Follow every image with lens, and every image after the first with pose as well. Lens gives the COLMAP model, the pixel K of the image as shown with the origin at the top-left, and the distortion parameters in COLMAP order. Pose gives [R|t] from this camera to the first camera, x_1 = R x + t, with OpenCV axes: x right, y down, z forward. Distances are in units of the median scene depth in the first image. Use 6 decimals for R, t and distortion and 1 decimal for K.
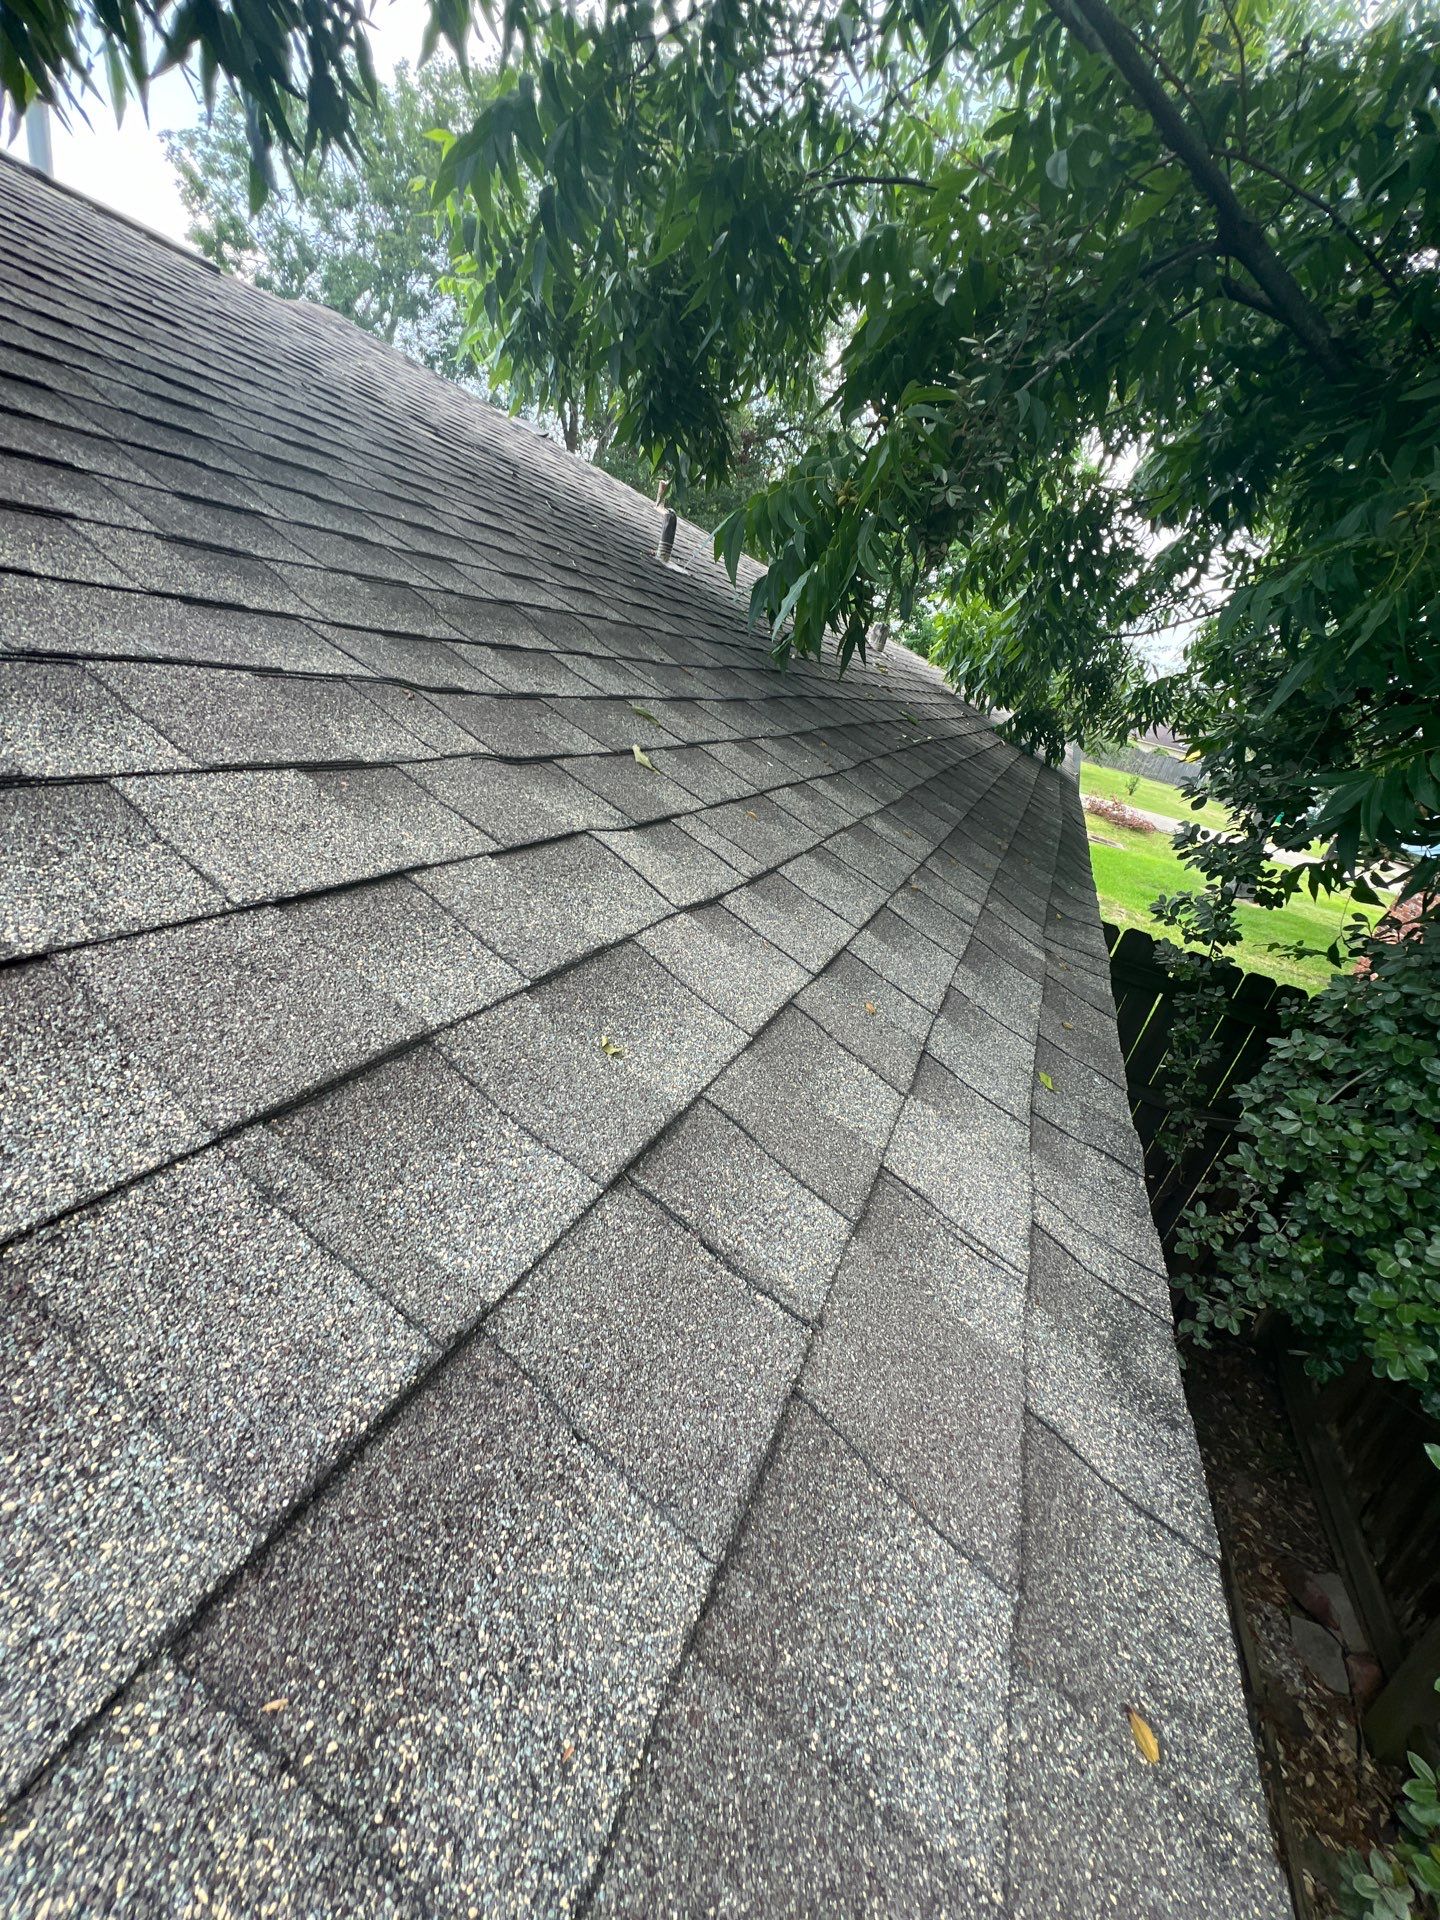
lens RADIAL K [[768.7, 0, 722.2], [0, 768.7, 966.4], [0, 0, 1]] dist [-0.004394, 0.001170]
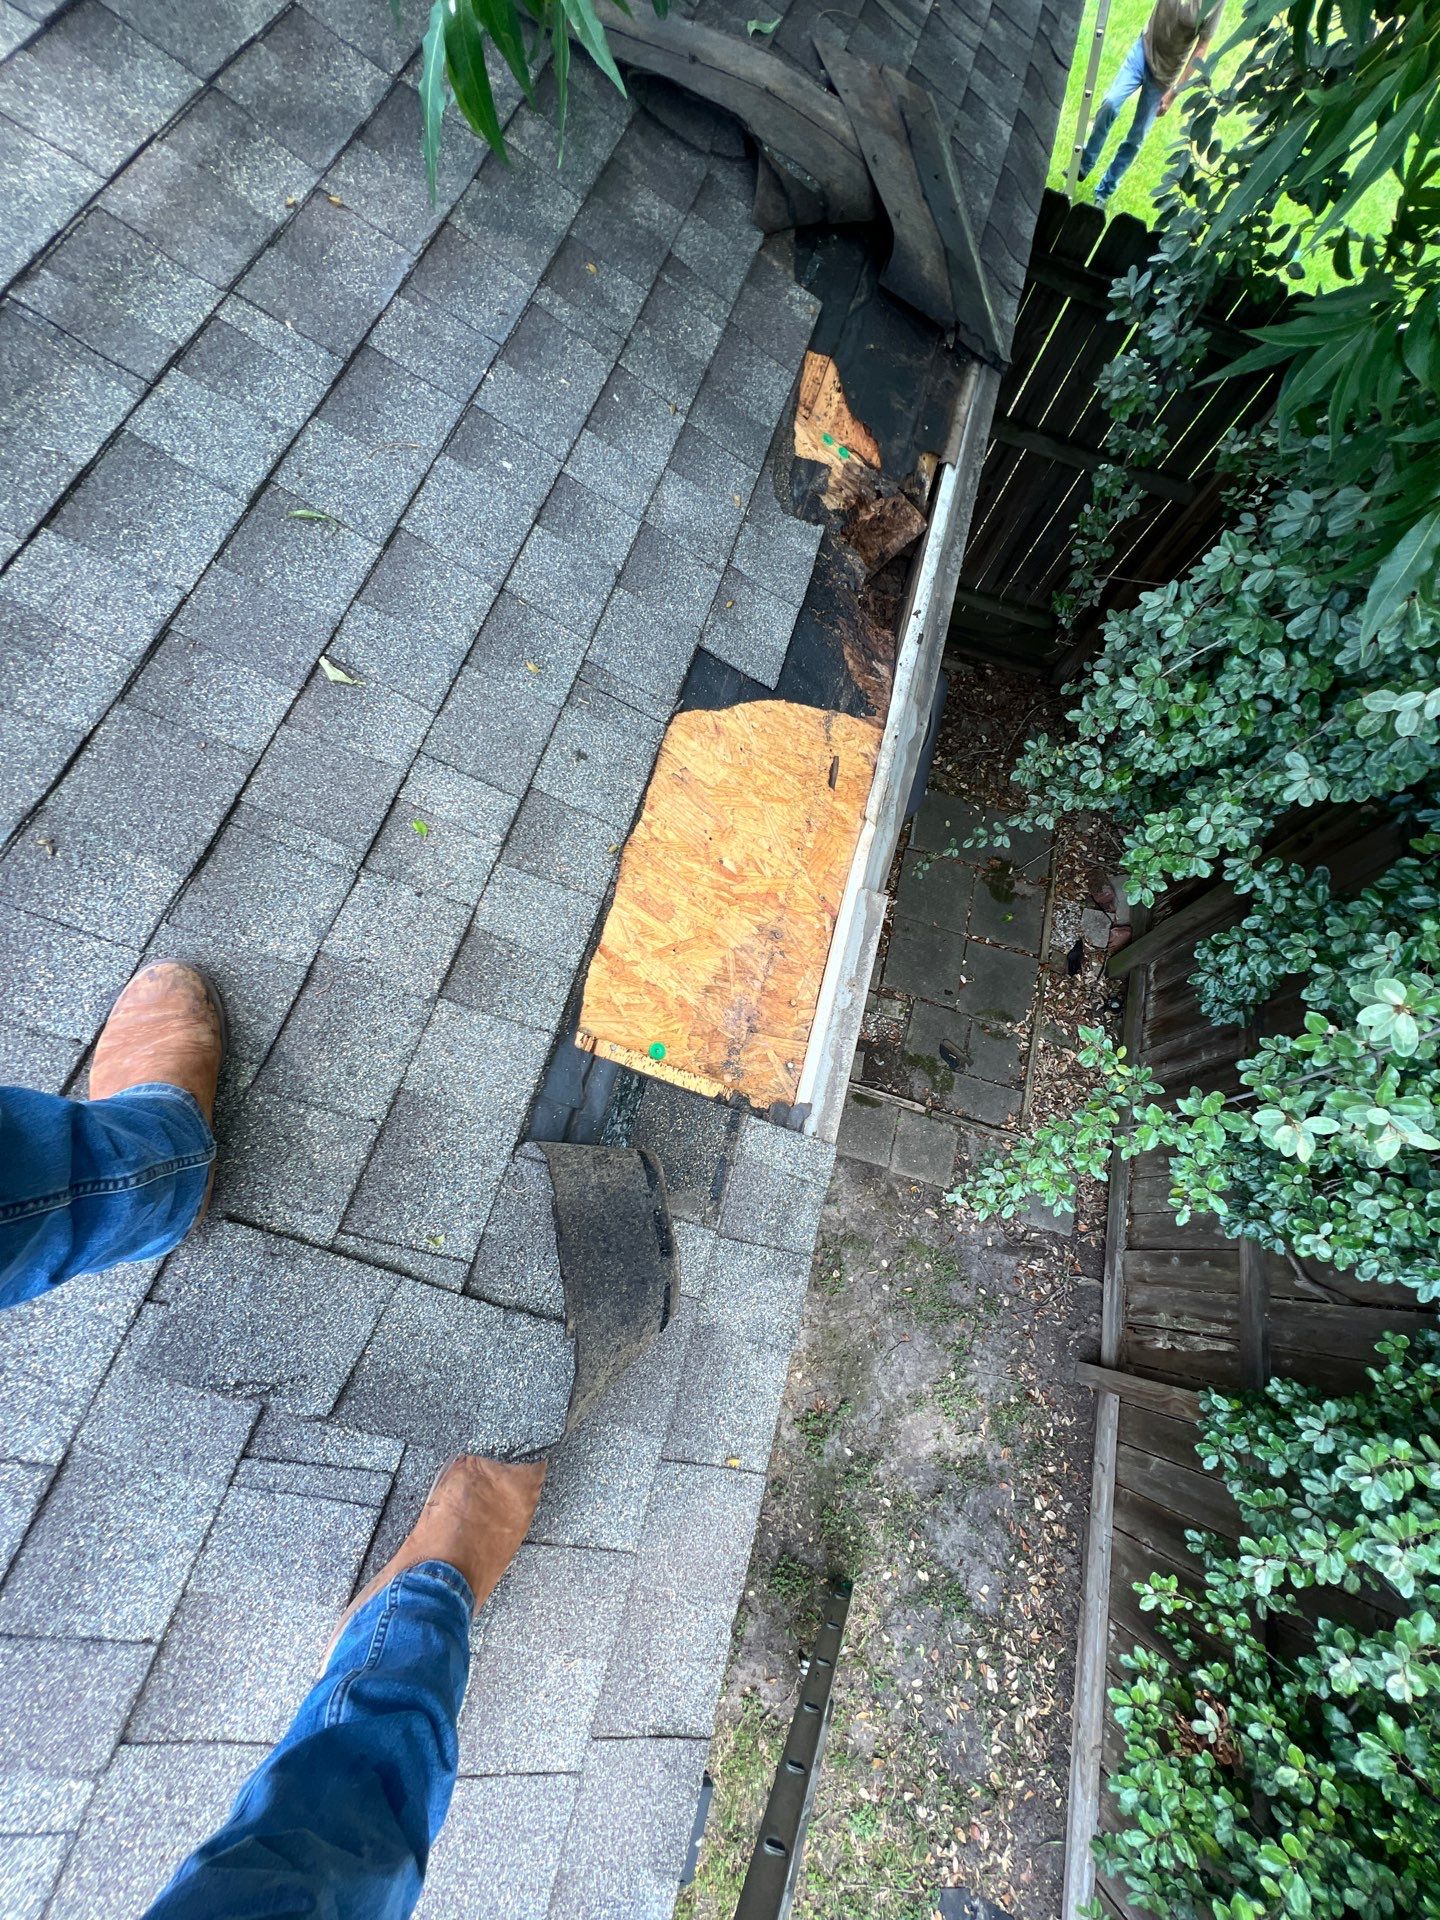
lens RADIAL K [[768.7, 0, 722.9], [0, 768.7, 957.2], [0, 0, 1]] dist [-0.004394, 0.001170]
pose [[0.988436, -0.149011, -0.028122, 0.207871], [0.118429, 0.642732, 0.756882, -0.470427], [-0.094709, -0.751459, 0.652947, 0.134608]]
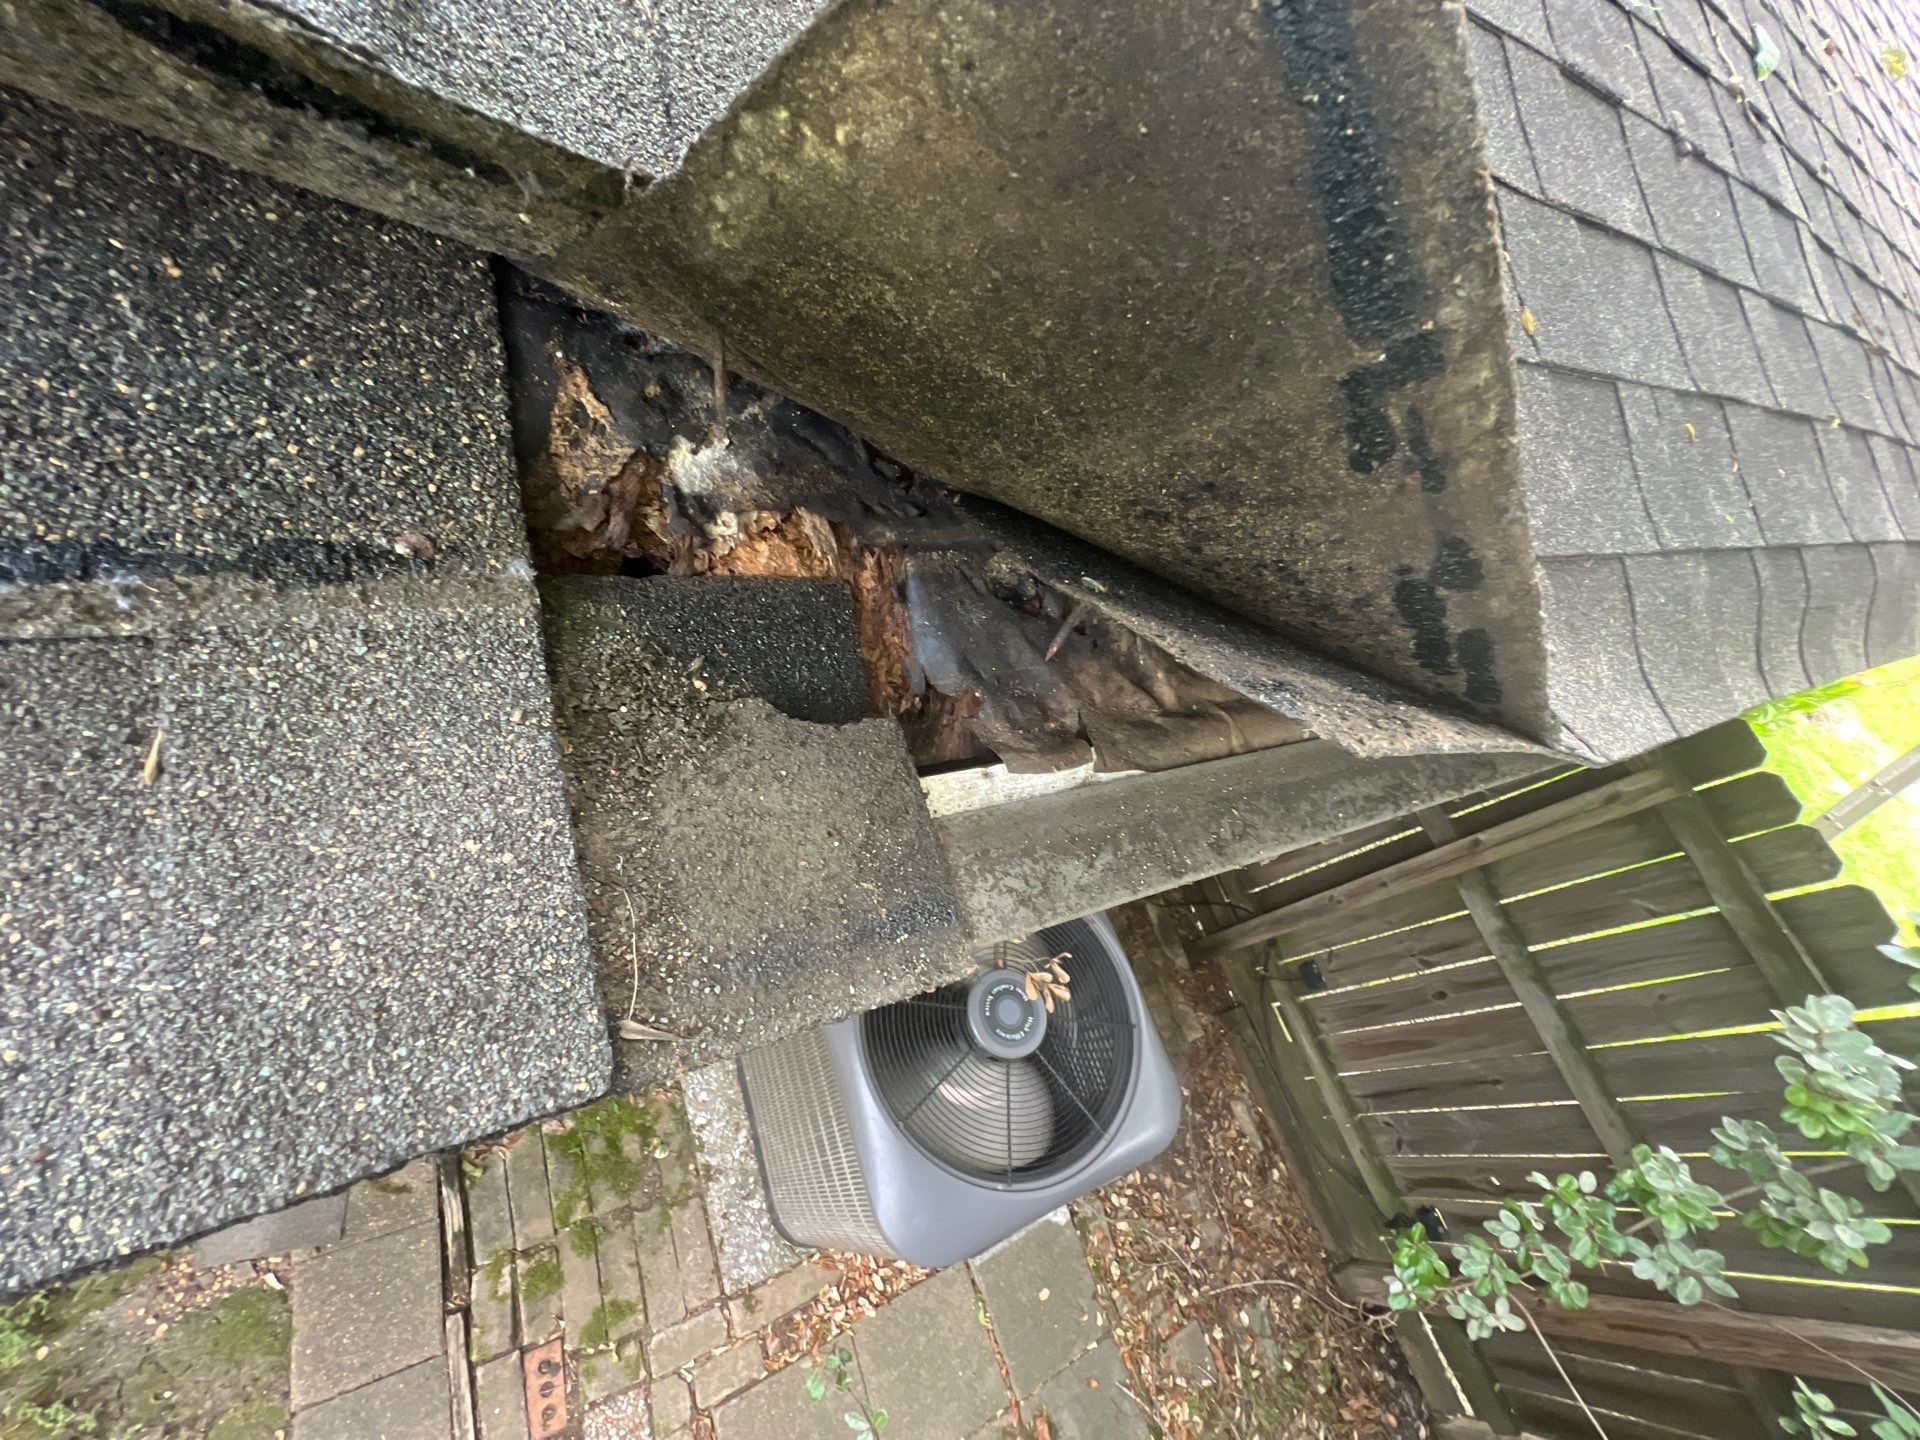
lens RADIAL K [[768.7, 0, 956.1], [0, 768.7, 726.6], [0, 0, 1]] dist [-0.004394, 0.001170]
pose [[0.711776, 0.642260, -0.284389, 0.553945], [-0.493512, 0.745376, 0.448175, -0.131531], [0.499822, -0.178651, 0.847504, 0.956286]]
